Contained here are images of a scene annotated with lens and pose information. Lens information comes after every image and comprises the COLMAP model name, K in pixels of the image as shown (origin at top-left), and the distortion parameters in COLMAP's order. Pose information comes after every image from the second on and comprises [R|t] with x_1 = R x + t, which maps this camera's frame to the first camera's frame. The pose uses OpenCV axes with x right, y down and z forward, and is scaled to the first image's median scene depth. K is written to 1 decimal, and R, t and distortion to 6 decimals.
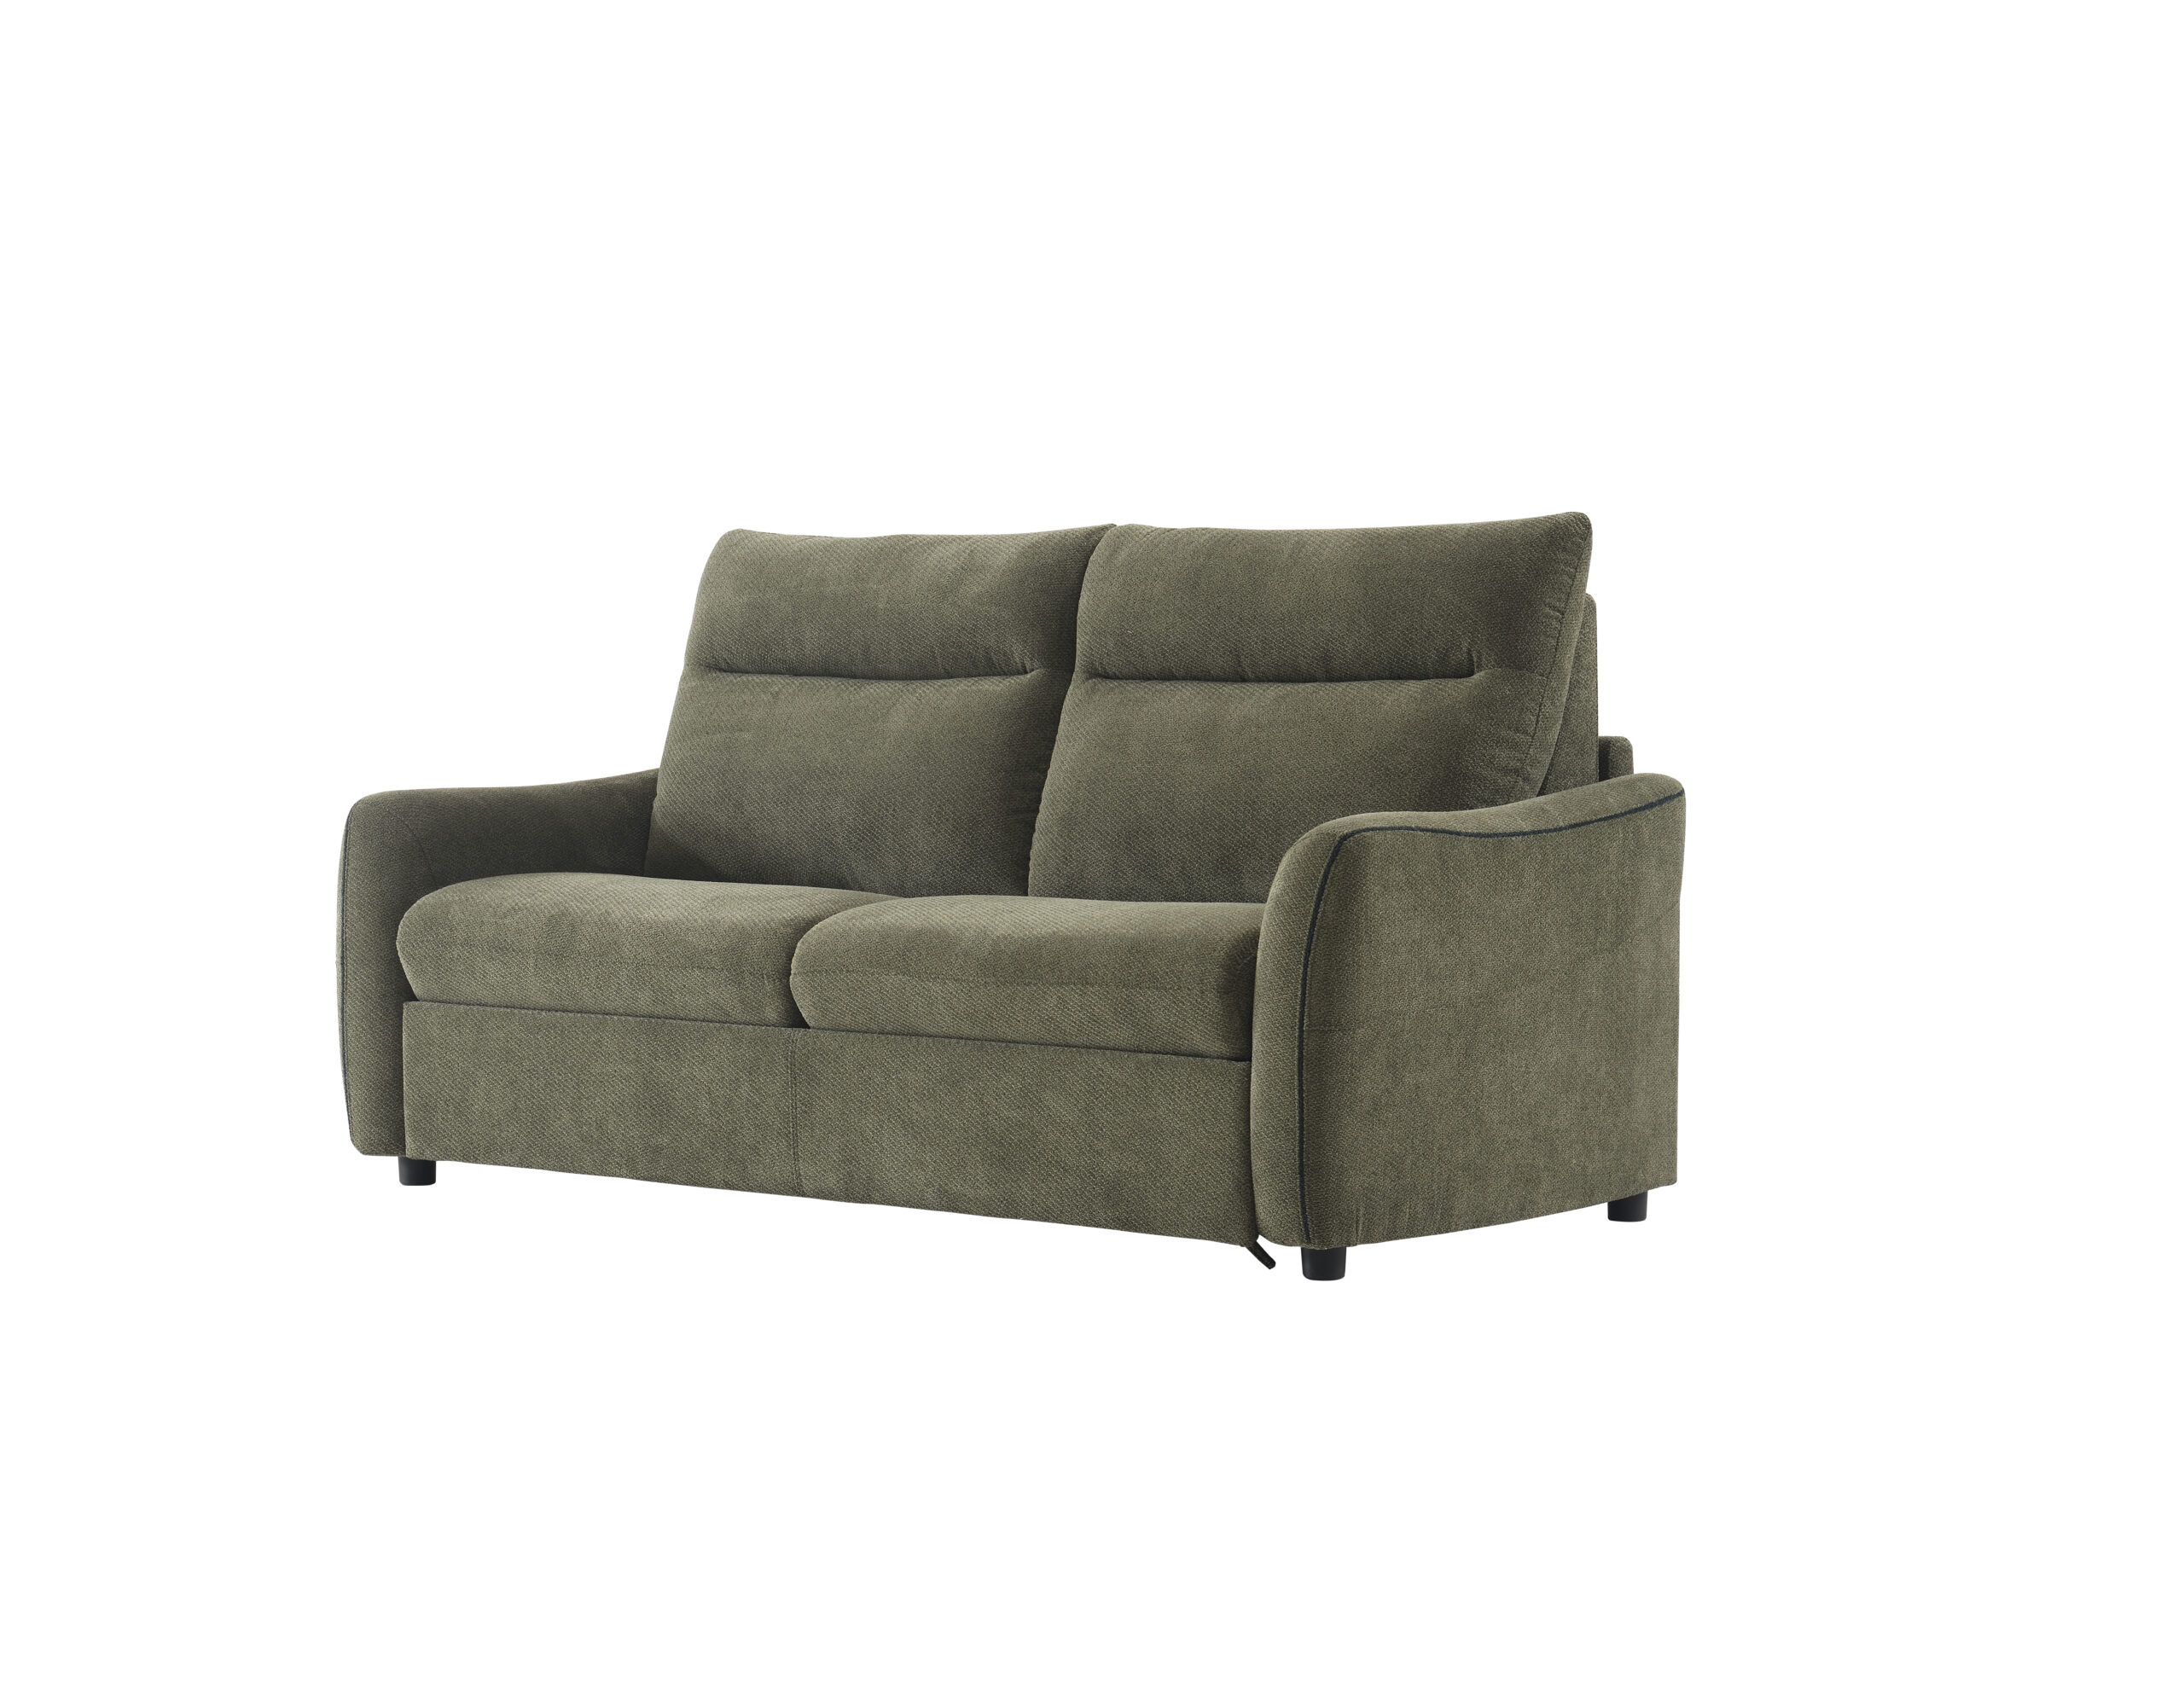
lens RADIAL K [[4830.6, 0, 1036.4], [0, 4830.6, 872.7], [0, 0, 1]] dist [0.130302, 0.000000]
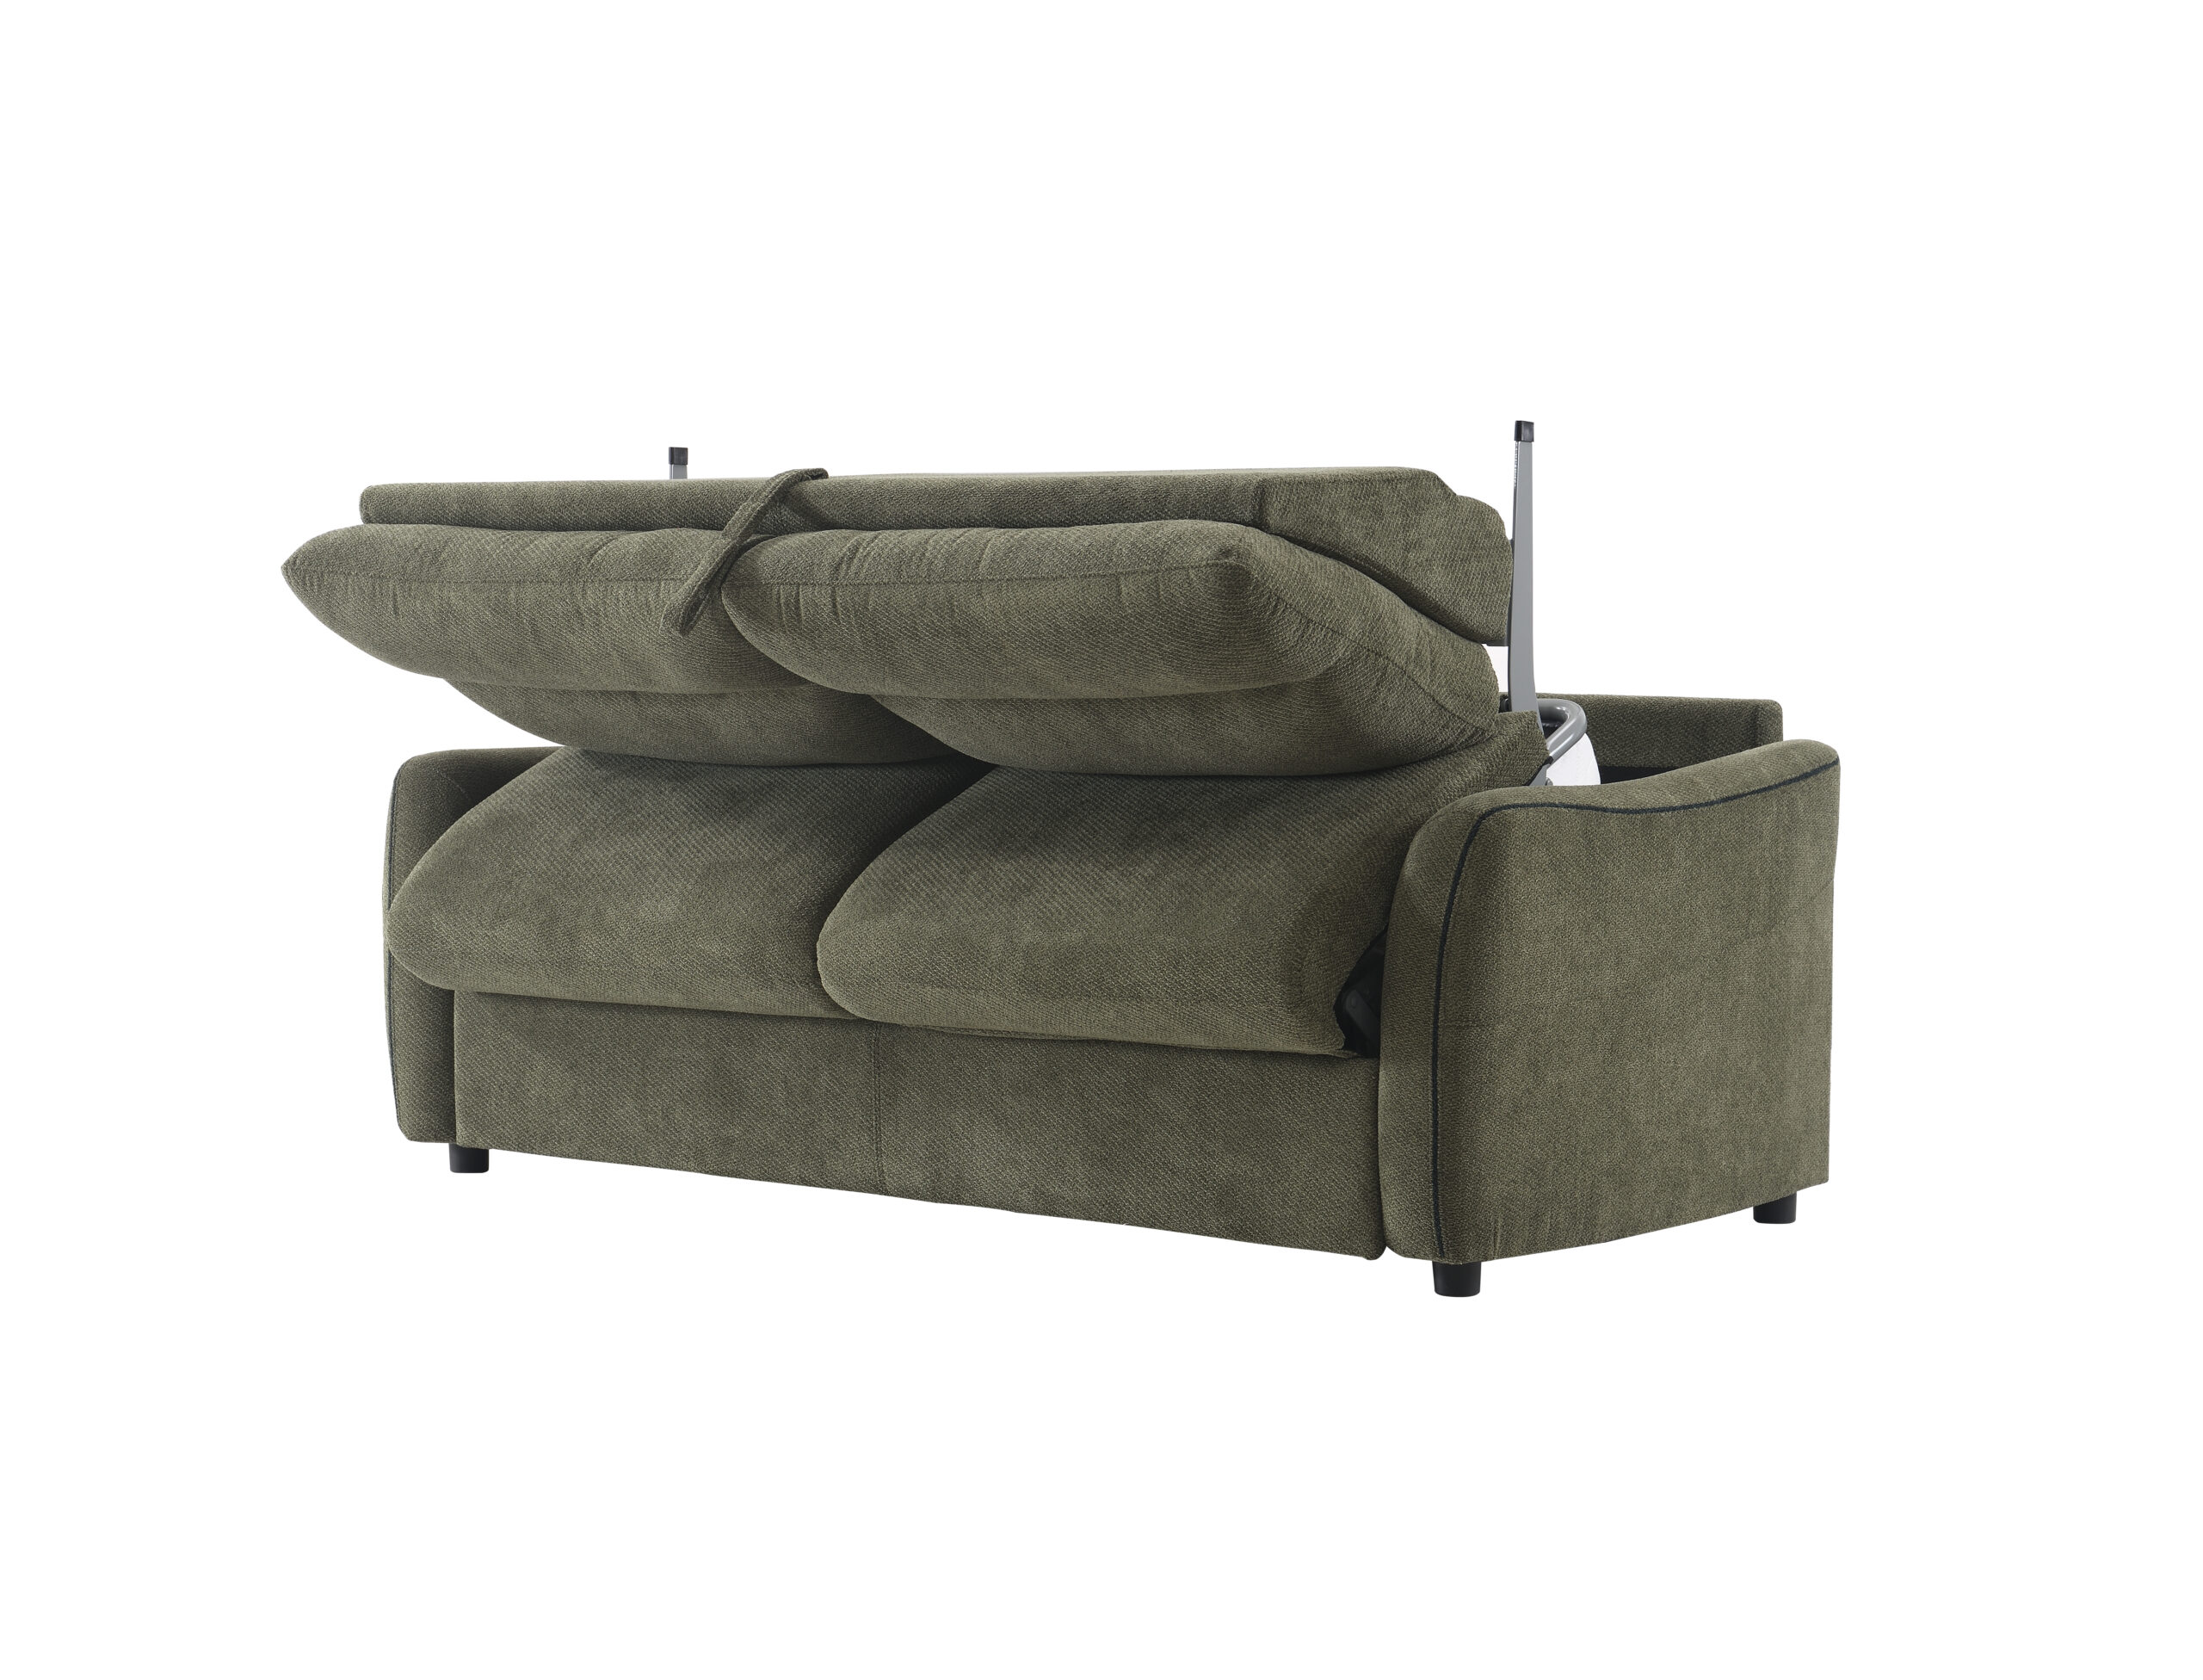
lens RADIAL K [[4731.8, 0, 1089.4], [0, 4731.8, 834.0], [0, 0, 1]] dist [0.179441, 0.000000]
pose [[0.999991, 0.003408, 0.002663, -0.012124], [-0.003434, 0.999947, 0.009696, -0.011142], [-0.002629, -0.009705, 0.999949, 0.094257]]
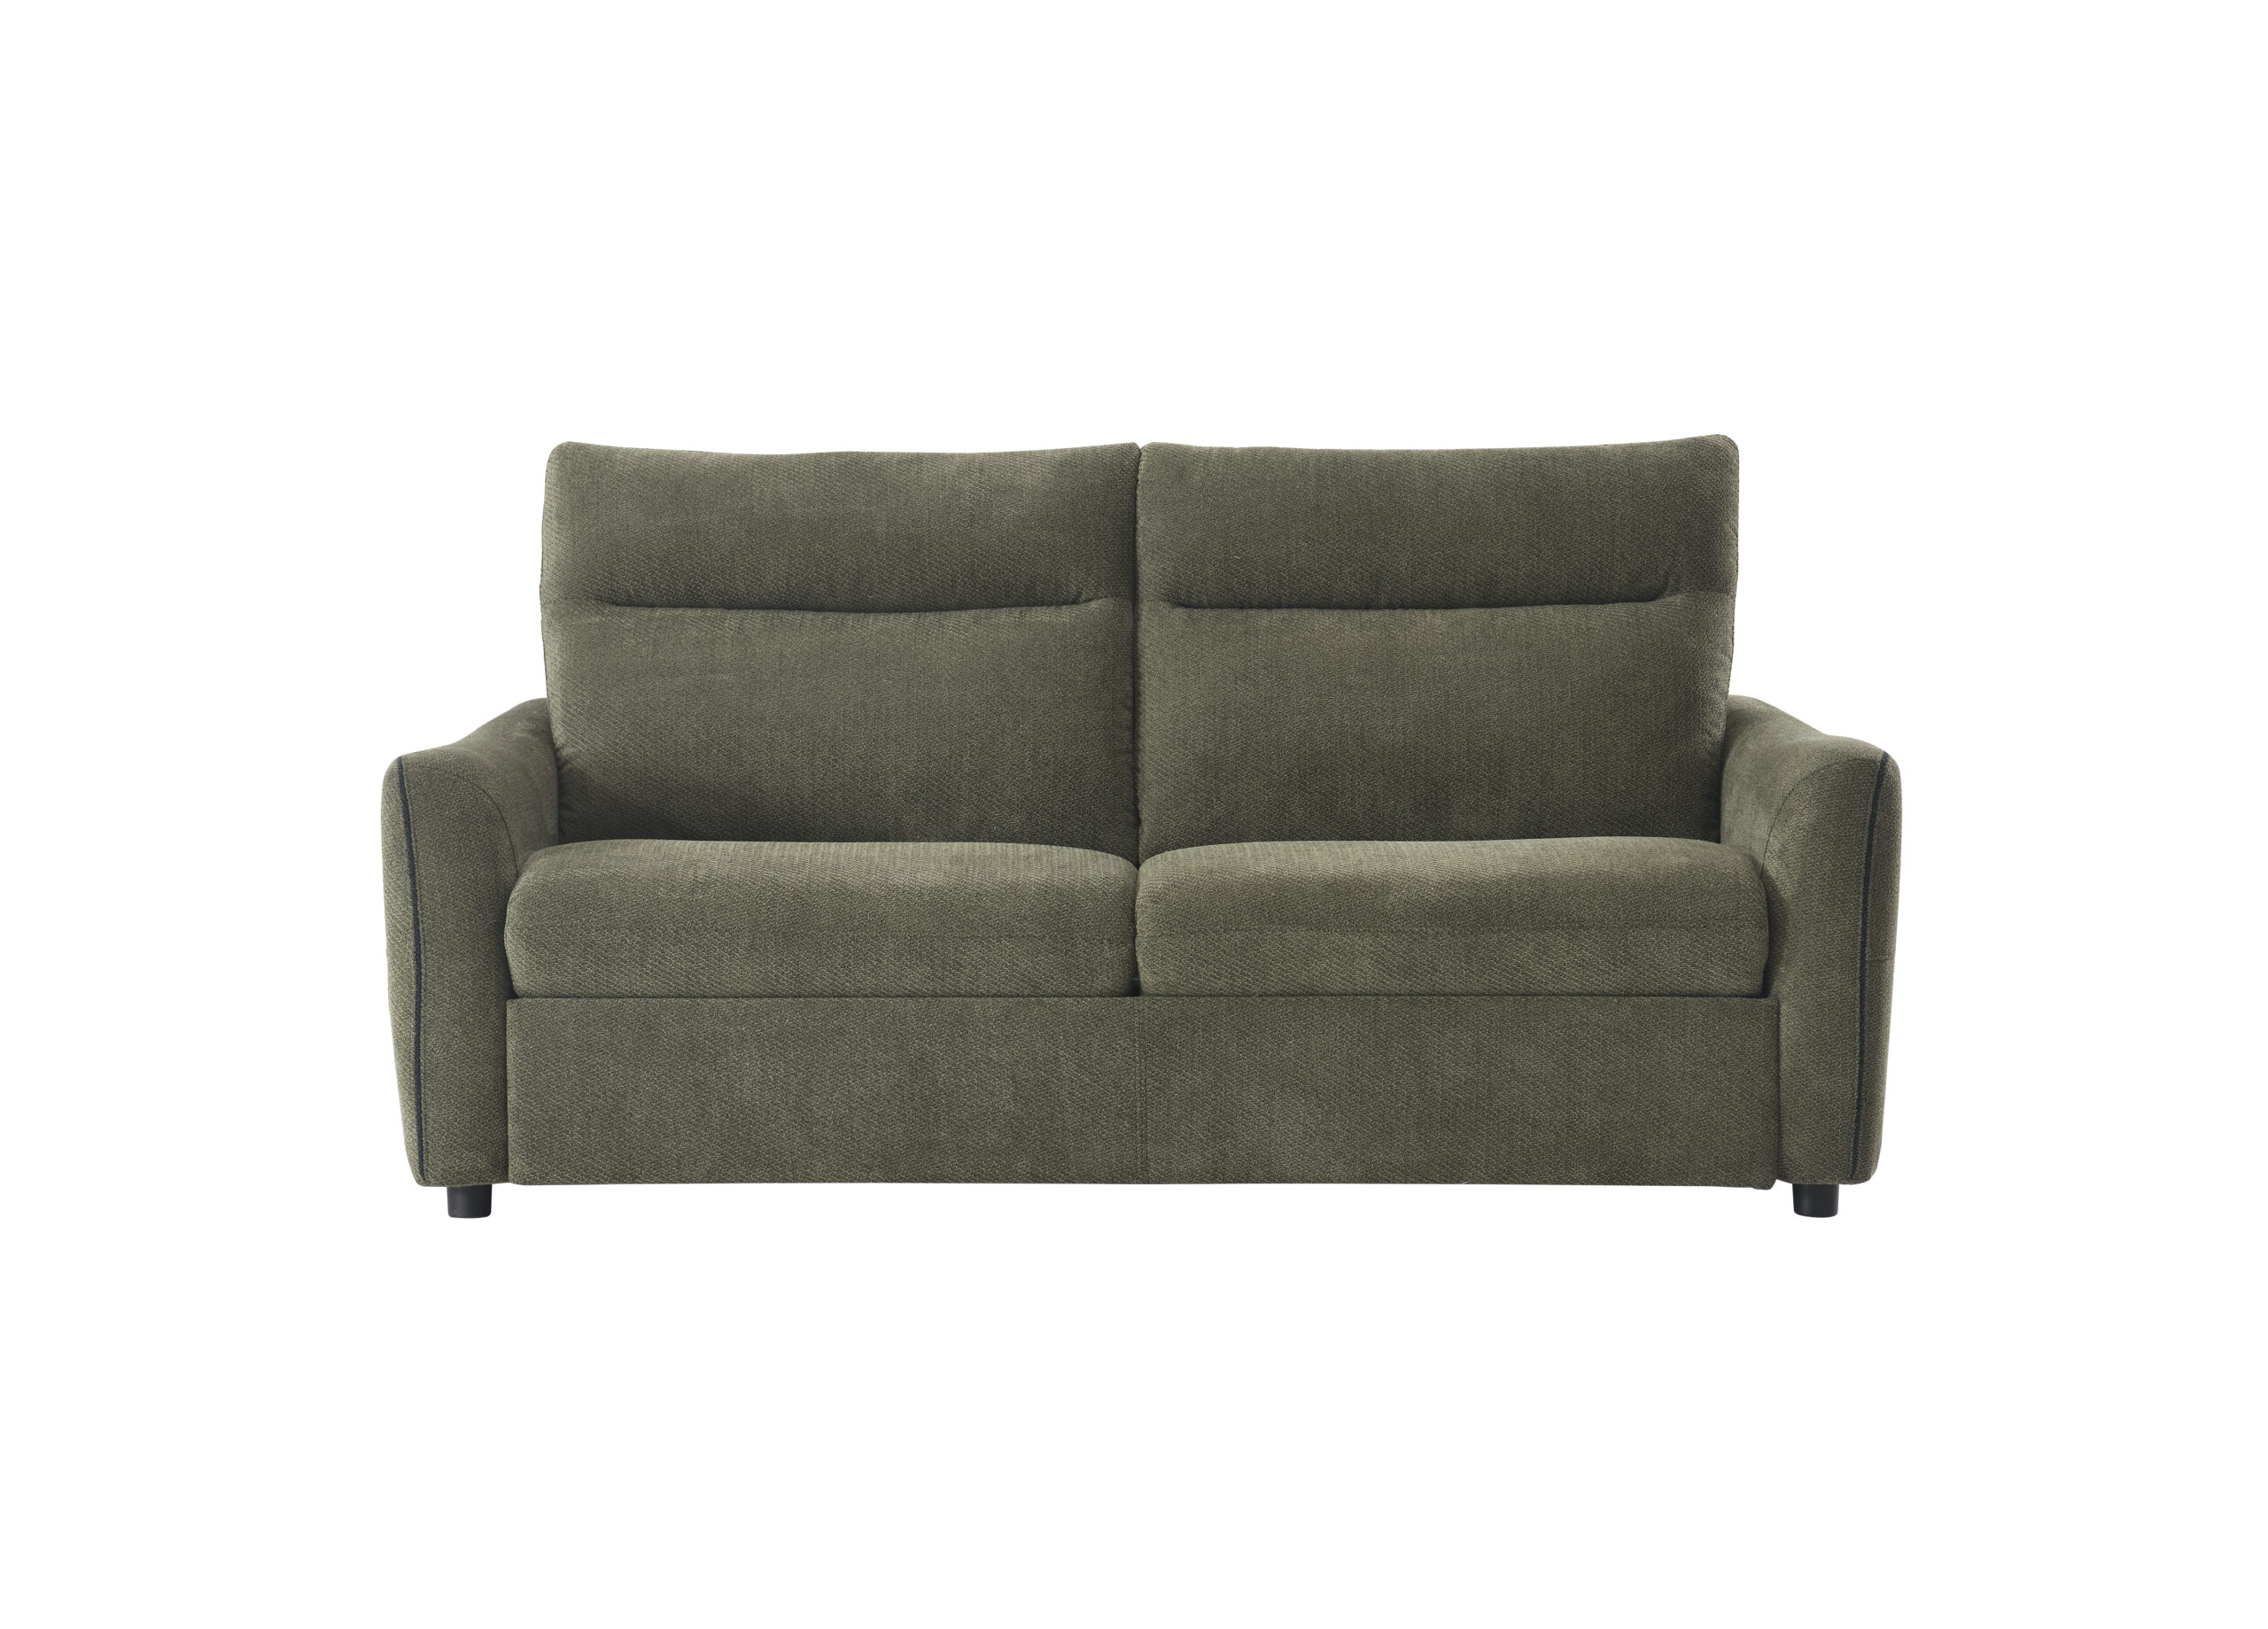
lens RADIAL K [[4792.1, 0, 1133.7], [0, 4792.1, 820.1], [0, 0, 1]] dist [0.179105, 0.000000]
pose [[0.793496, -0.038418, 0.607361, -0.596373], [0.035488, 0.999228, 0.016841, -0.016121], [-0.607539, 0.008190, 0.794247, 0.288489]]
